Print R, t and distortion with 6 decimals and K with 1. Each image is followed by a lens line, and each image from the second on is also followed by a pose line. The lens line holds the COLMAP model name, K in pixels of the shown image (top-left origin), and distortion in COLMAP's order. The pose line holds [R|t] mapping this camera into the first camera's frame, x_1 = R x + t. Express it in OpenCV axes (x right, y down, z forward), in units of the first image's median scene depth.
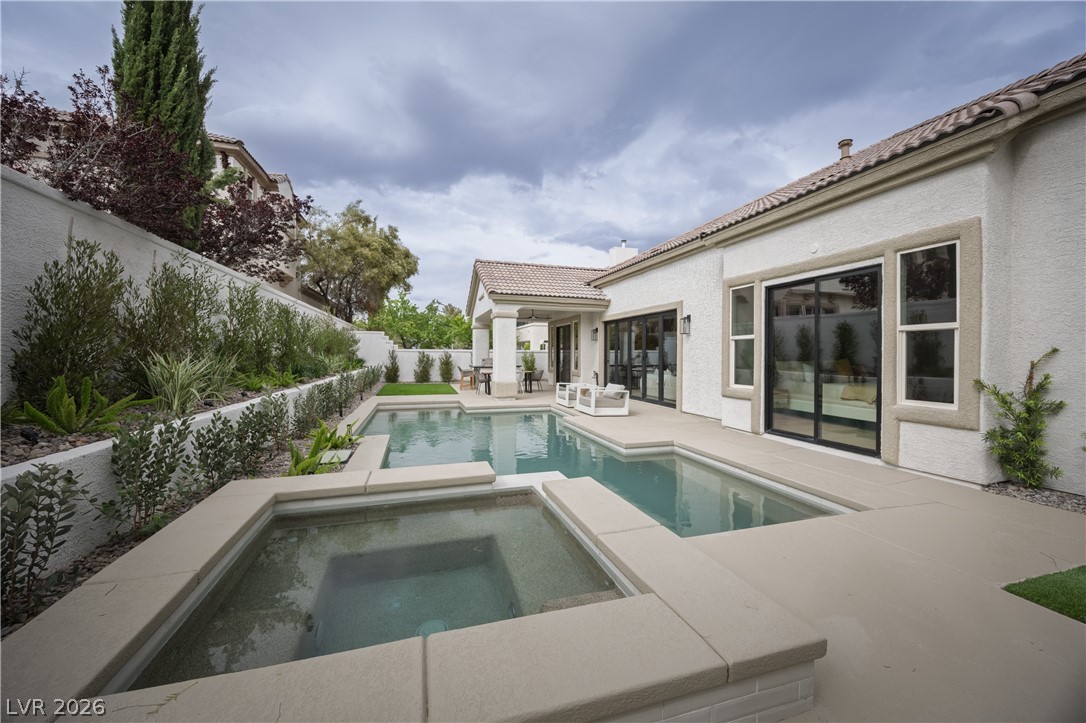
lens RADIAL K [[413.3, 0, 542.1], [0, 413.3, 357.6], [0, 0, 1]] dist [-0.004704, 0.000302]
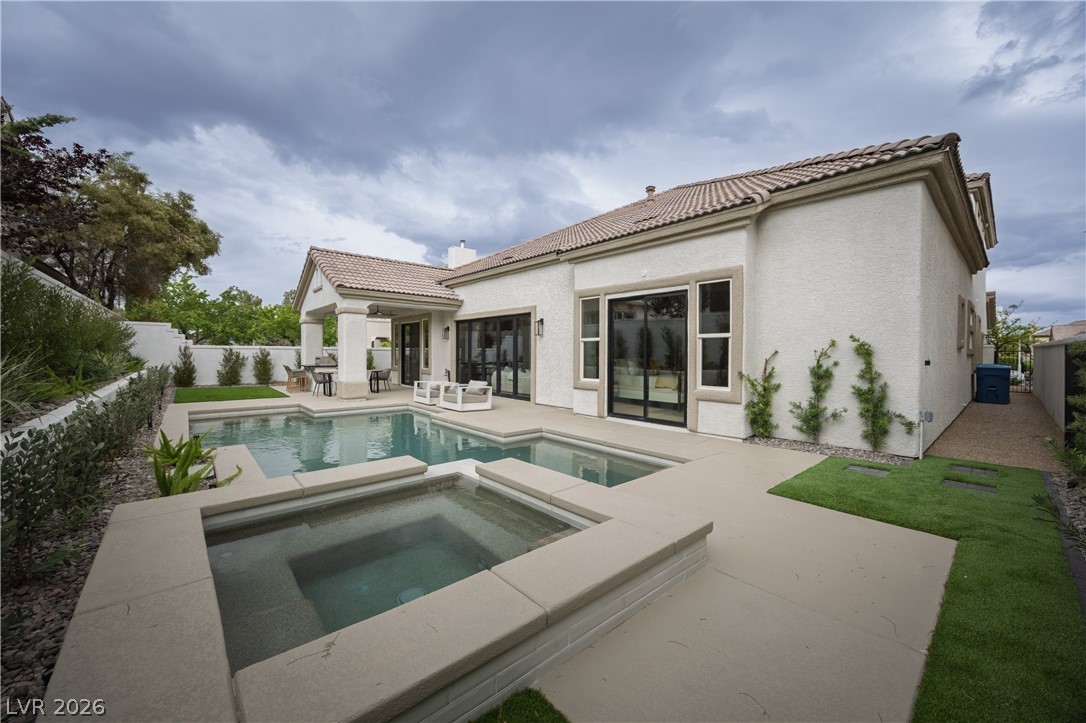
lens RADIAL K [[413.3, 0, 545.7], [0, 413.3, 358.7], [0, 0, 1]] dist [-0.004704, 0.000302]
pose [[0.910845, -0.004237, 0.412726, -0.147435], [0.000585, 0.999960, 0.008973, -0.003715], [-0.412748, -0.007932, 0.910811, -0.063696]]
